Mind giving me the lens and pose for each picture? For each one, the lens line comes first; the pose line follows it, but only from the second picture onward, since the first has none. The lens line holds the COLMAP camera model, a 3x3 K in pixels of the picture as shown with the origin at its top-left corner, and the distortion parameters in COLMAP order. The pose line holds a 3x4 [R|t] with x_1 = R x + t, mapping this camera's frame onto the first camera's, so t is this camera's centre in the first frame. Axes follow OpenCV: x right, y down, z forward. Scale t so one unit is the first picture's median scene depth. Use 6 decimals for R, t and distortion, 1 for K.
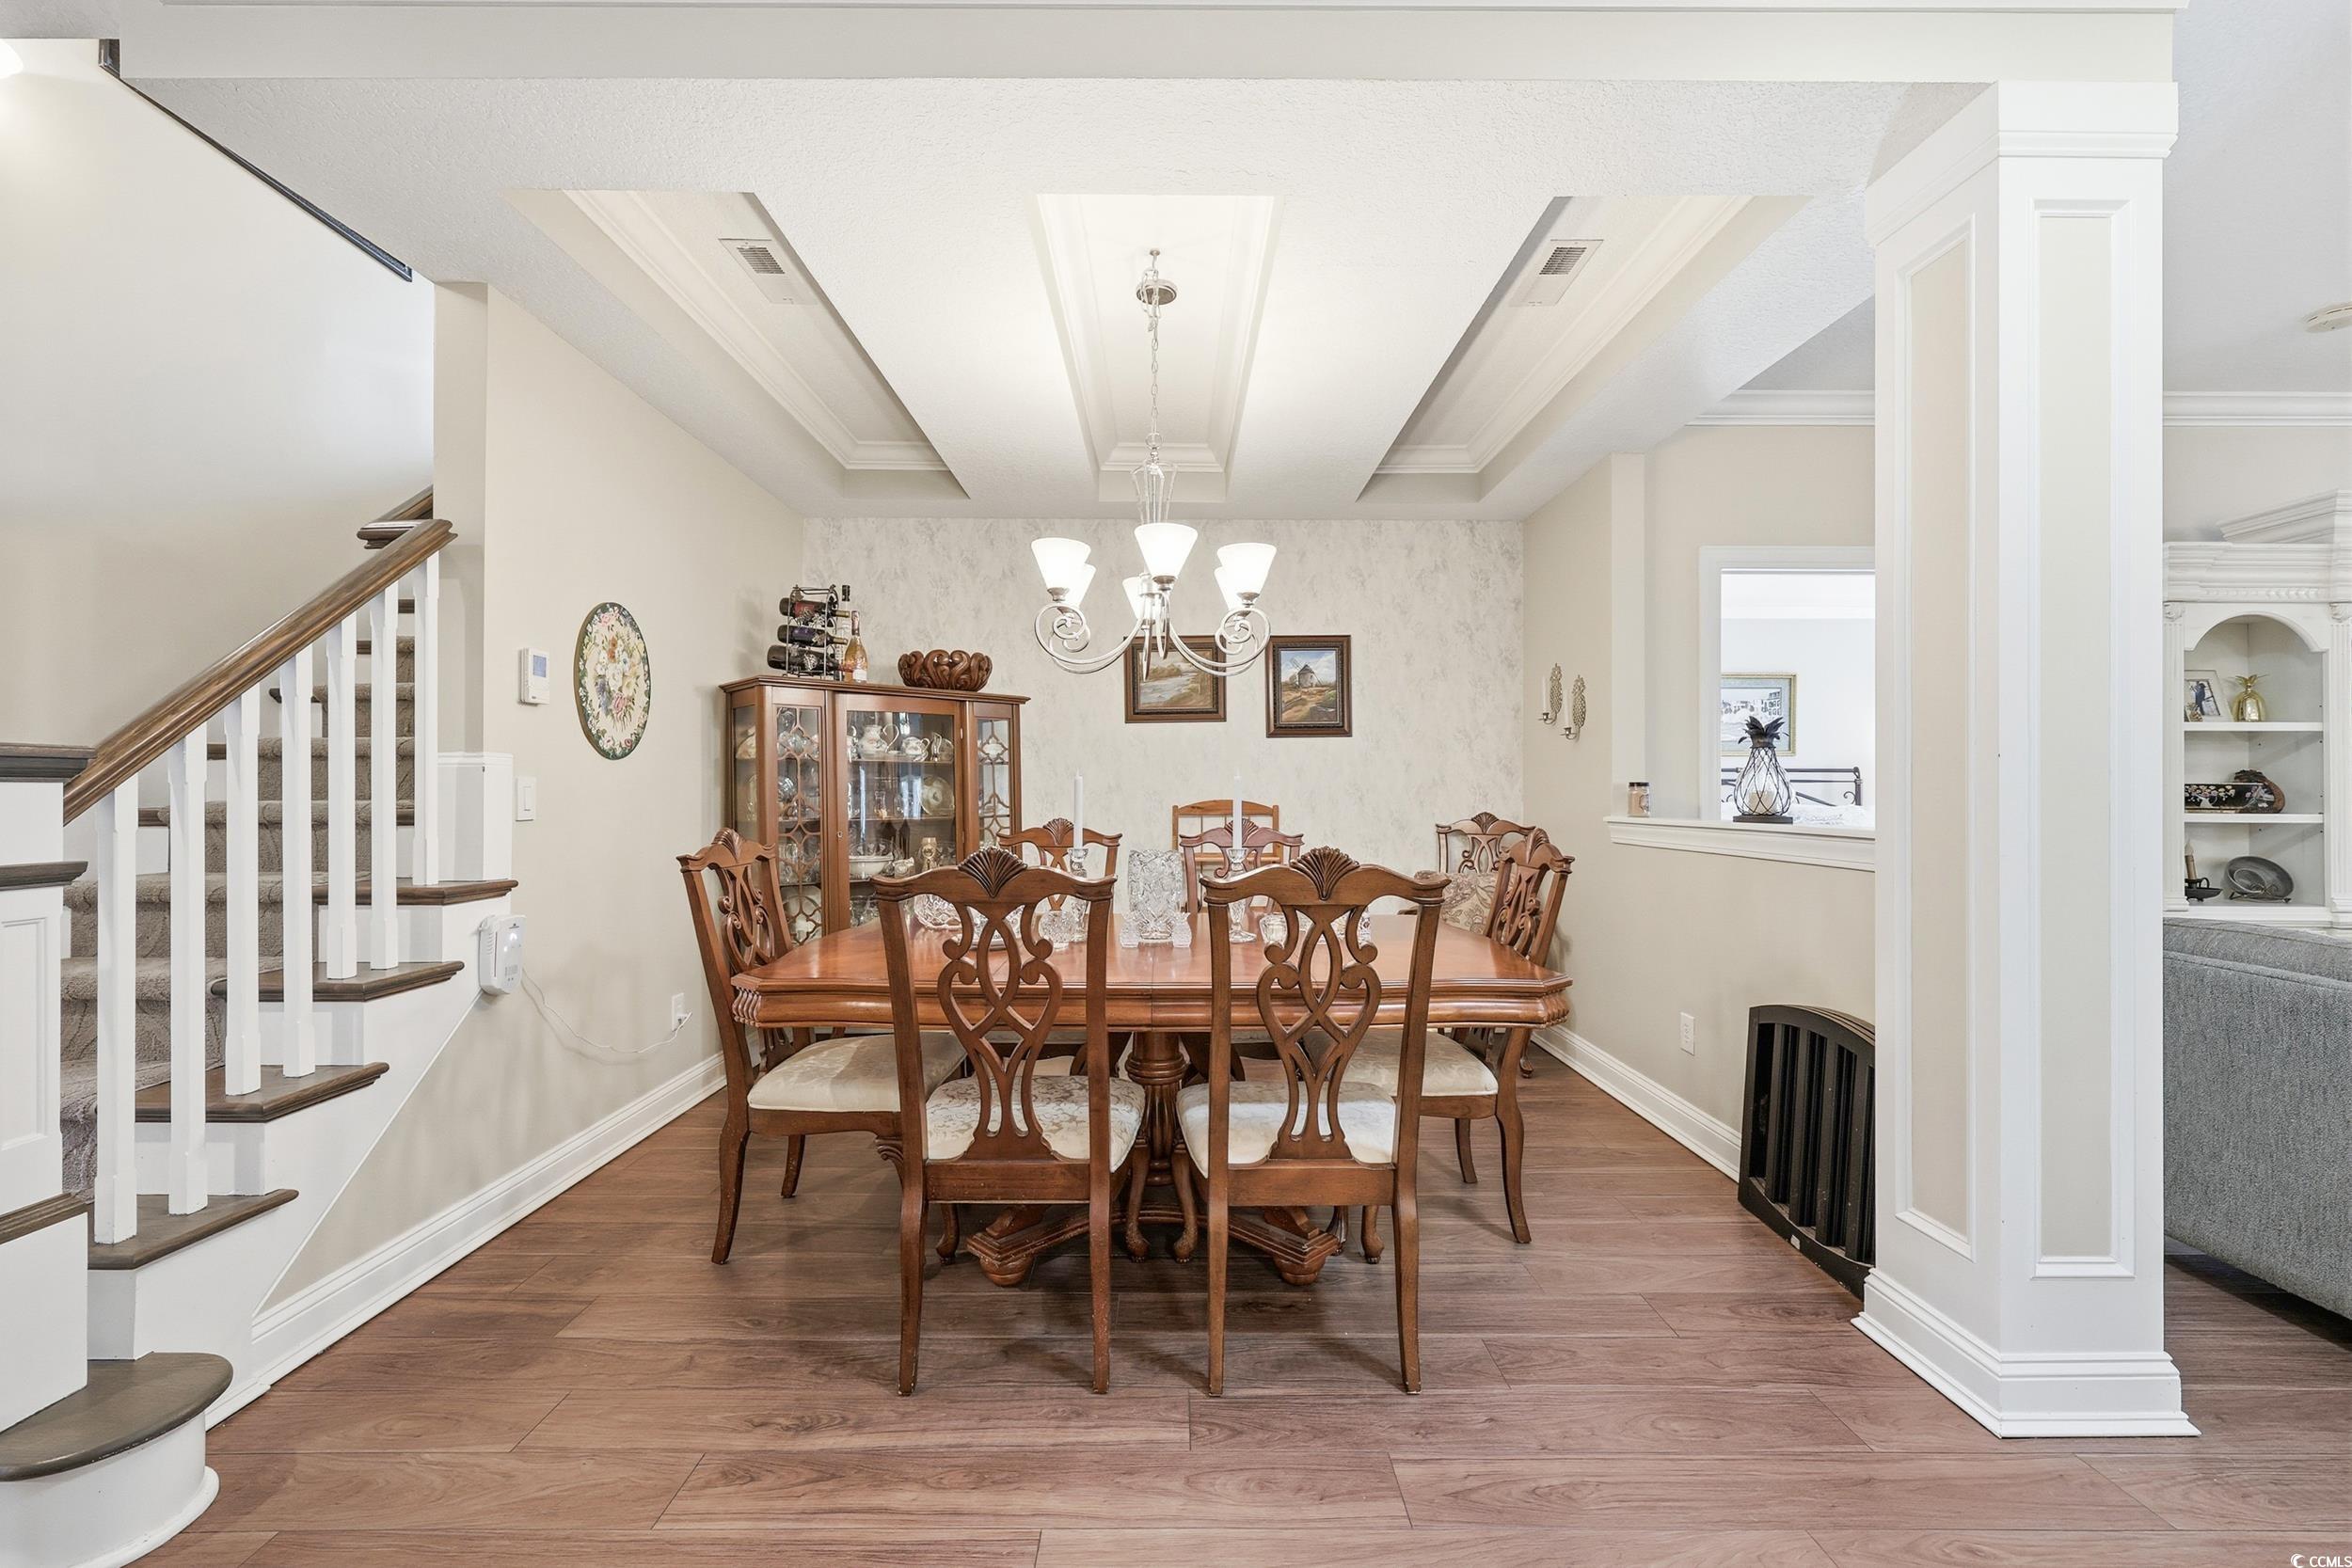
lens RADIAL K [[965.0, 0, 1177.1], [0, 965.0, 785.3], [0, 0, 1]] dist [0.005941, 0.000208]
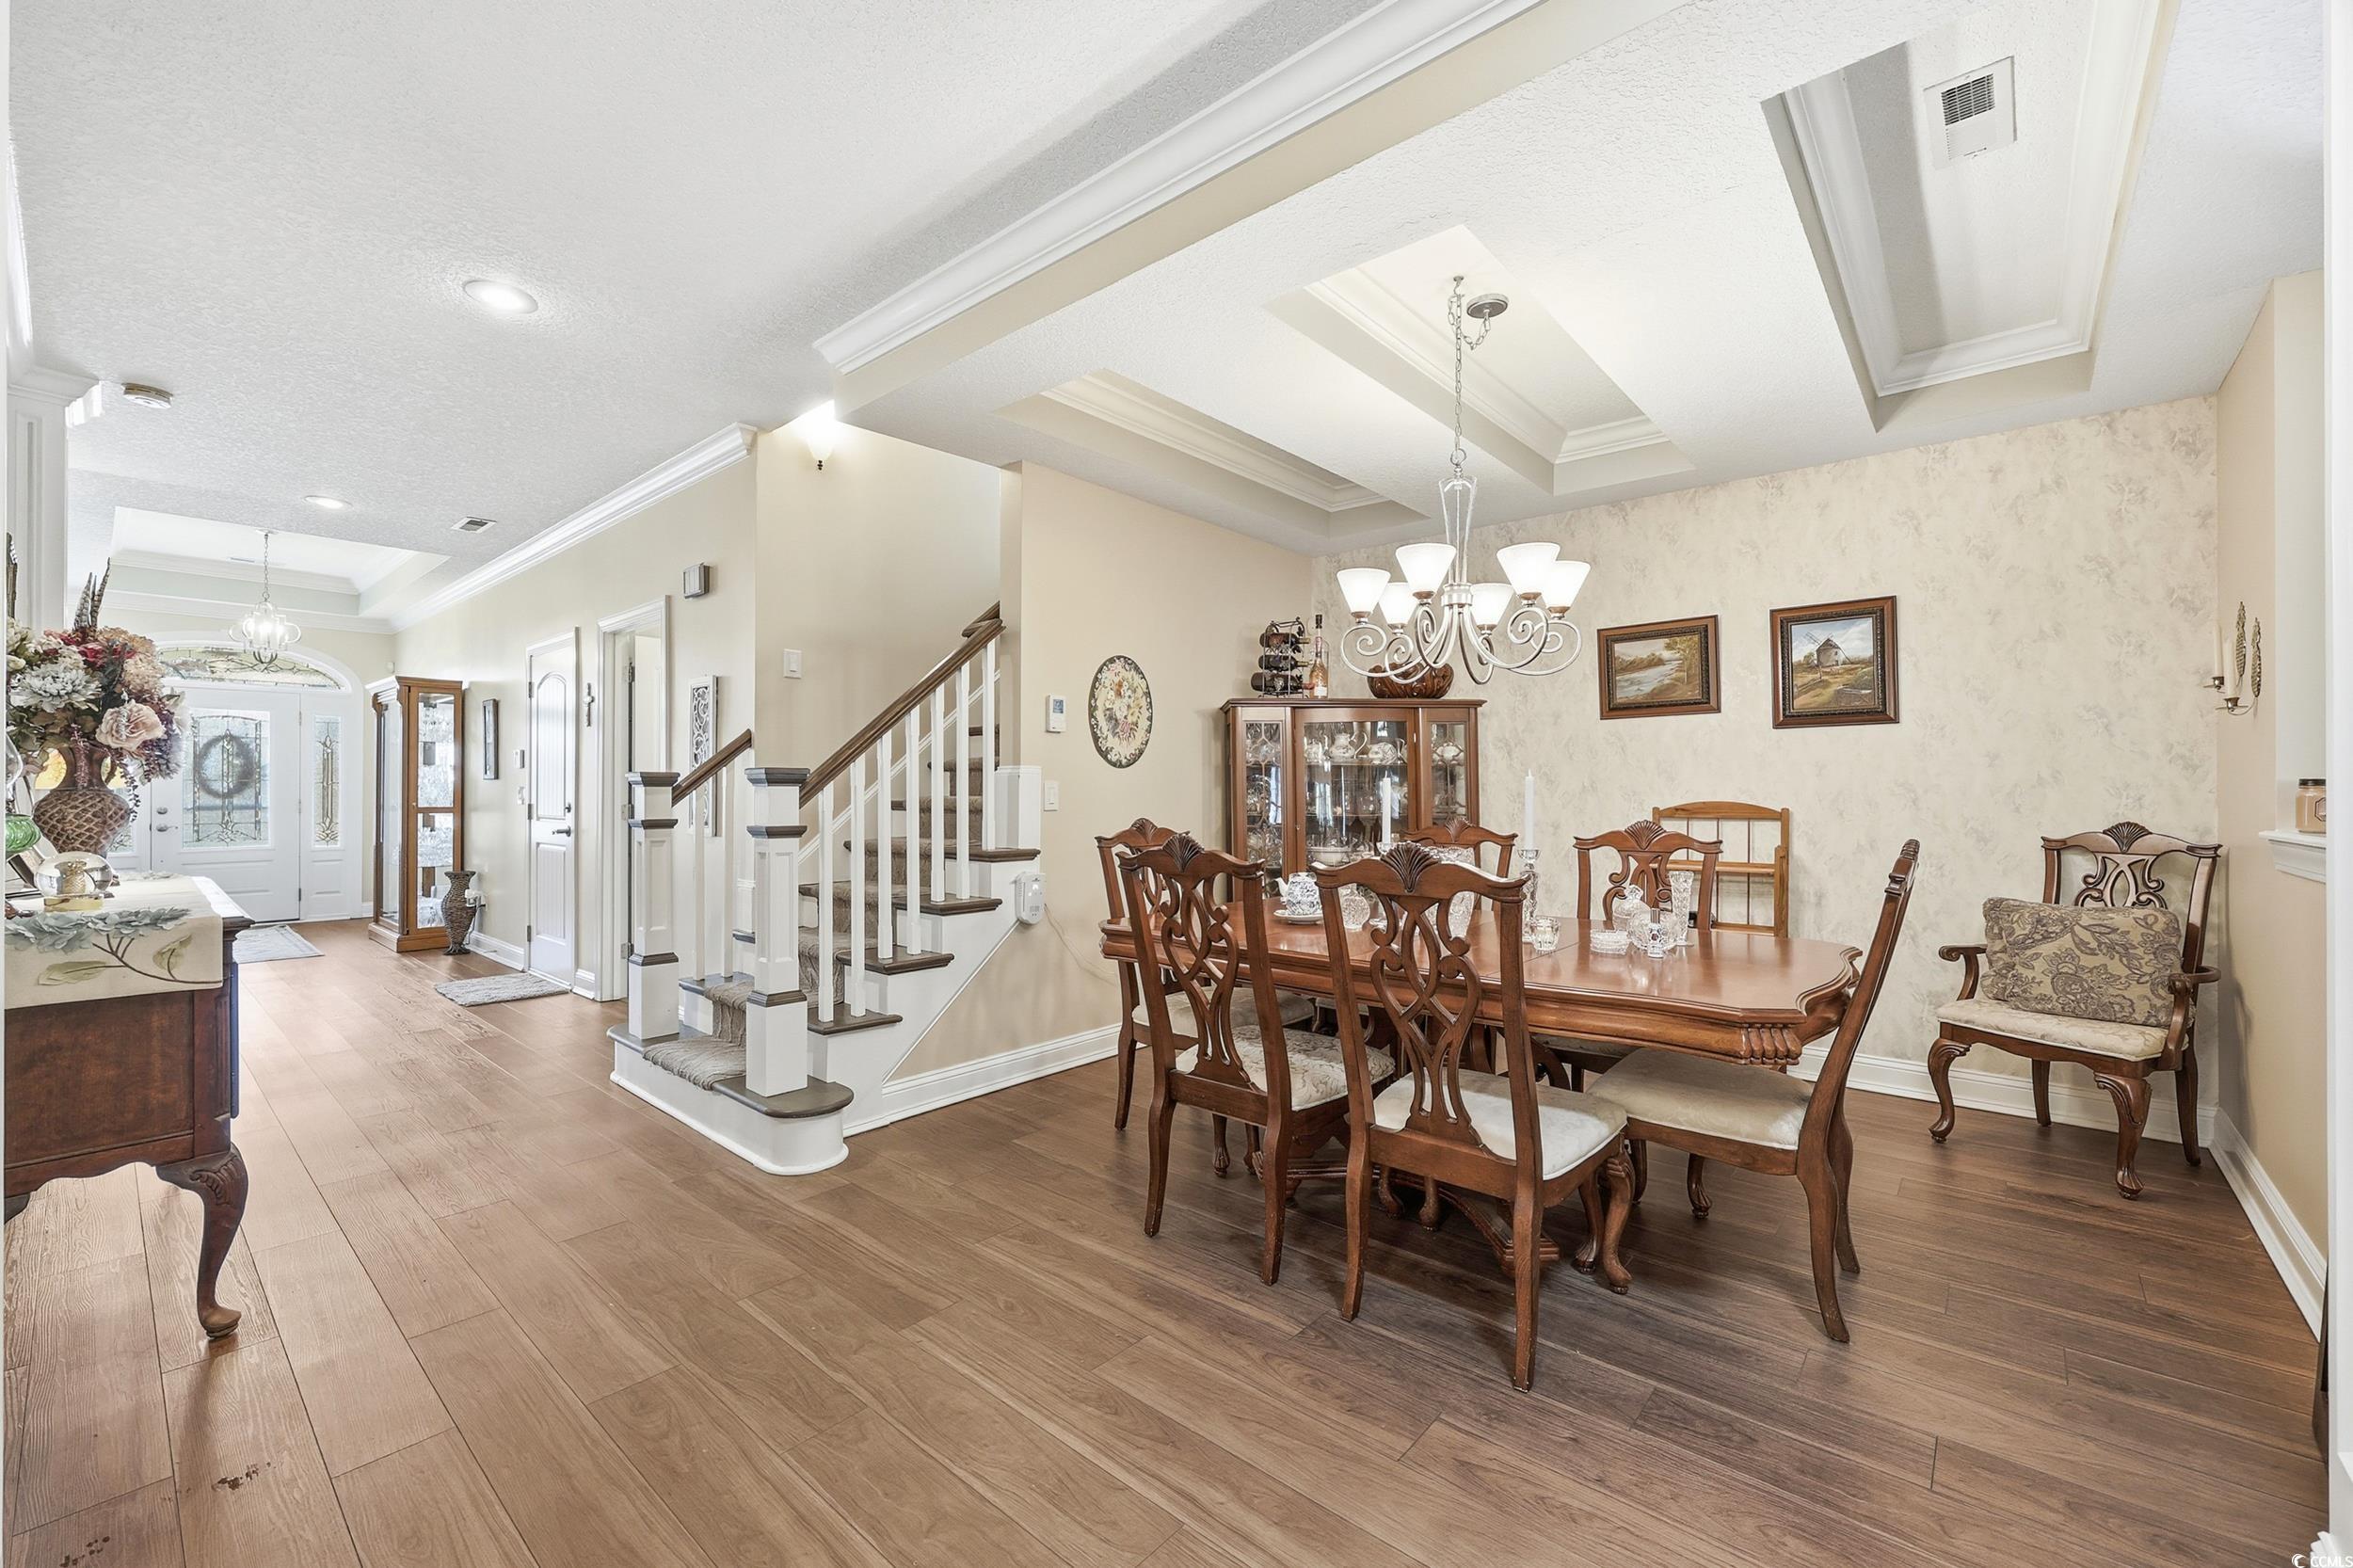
lens RADIAL K [[965.5, 0, 1154.0], [0, 965.5, 783.5], [0, 0, 1]] dist [0.005941, 0.000208]
pose [[0.745640, -0.003645, -0.666339, 0.442742], [0.002457, 0.999993, -0.002721, -0.000669], [0.666345, 0.000392, 0.745644, -0.004048]]
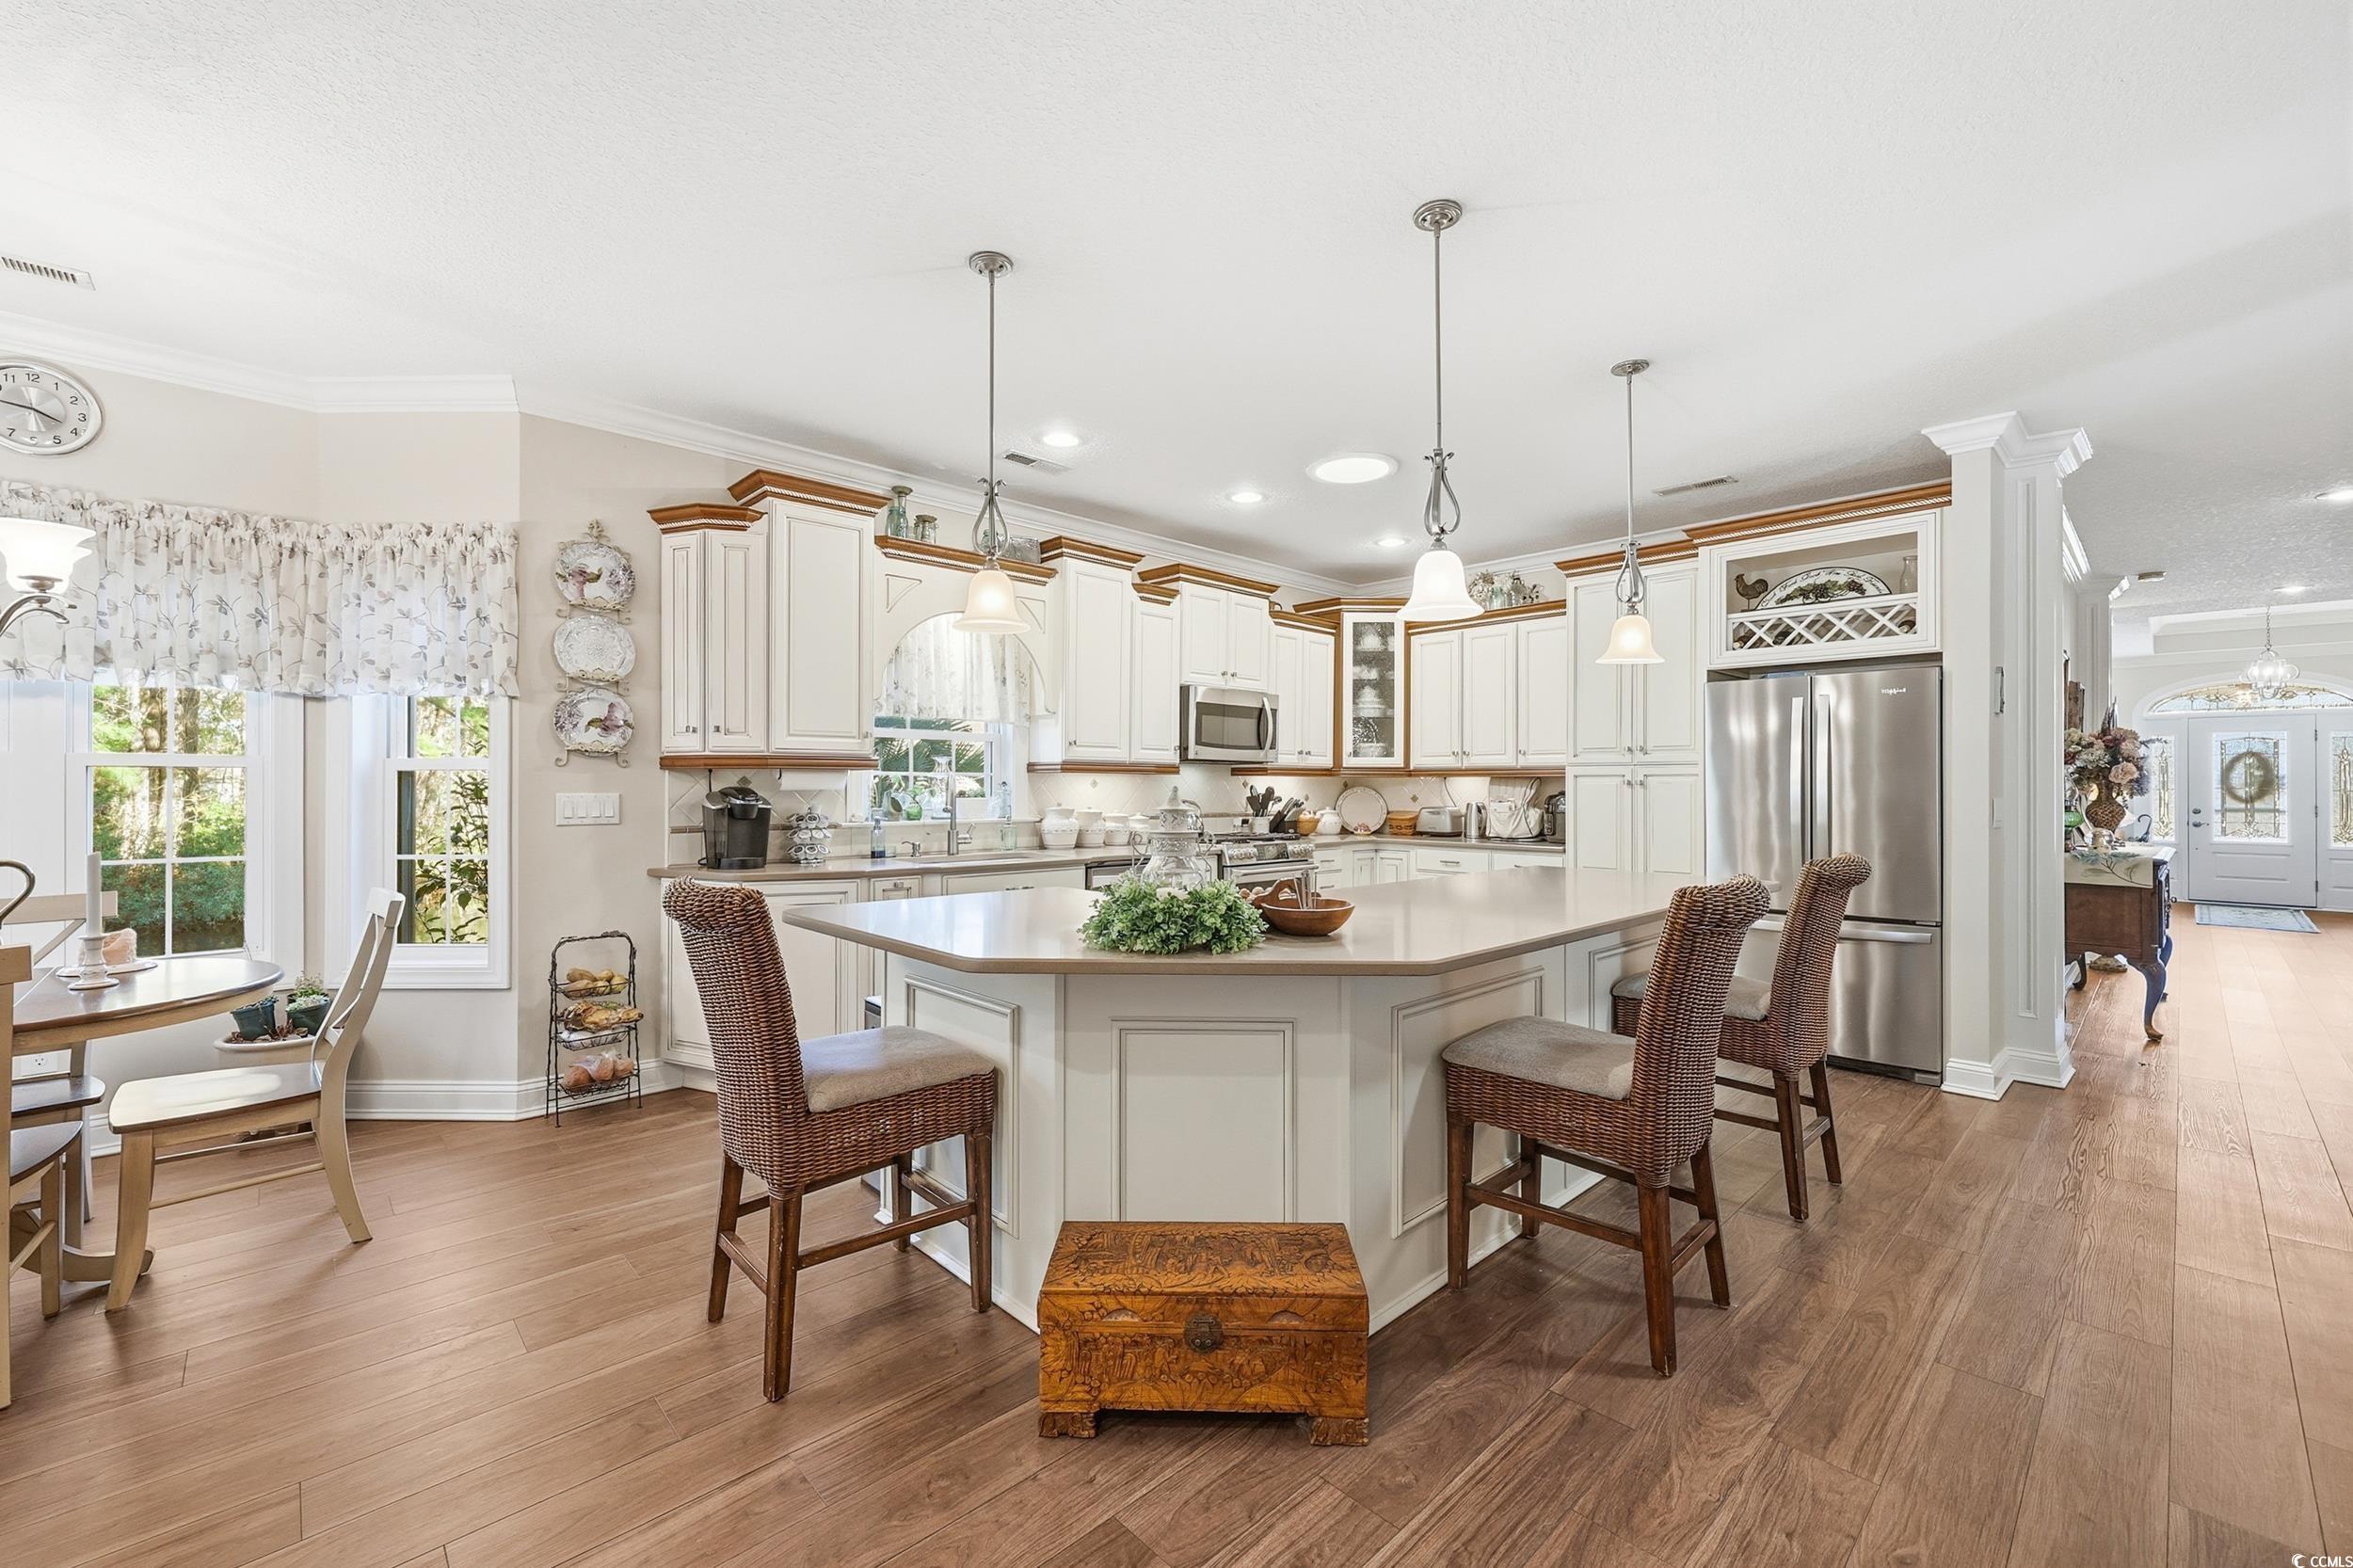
lens RADIAL K [[965.5, 0, 1183.1], [0, 965.5, 781.8], [0, 0, 1]] dist [0.005941, 0.000208]
pose [[-0.709011, -0.004397, -0.705184, 1.902469], [0.000125, 0.999980, -0.006361, -0.028138], [0.705197, -0.004598, -0.708996, 0.087026]]
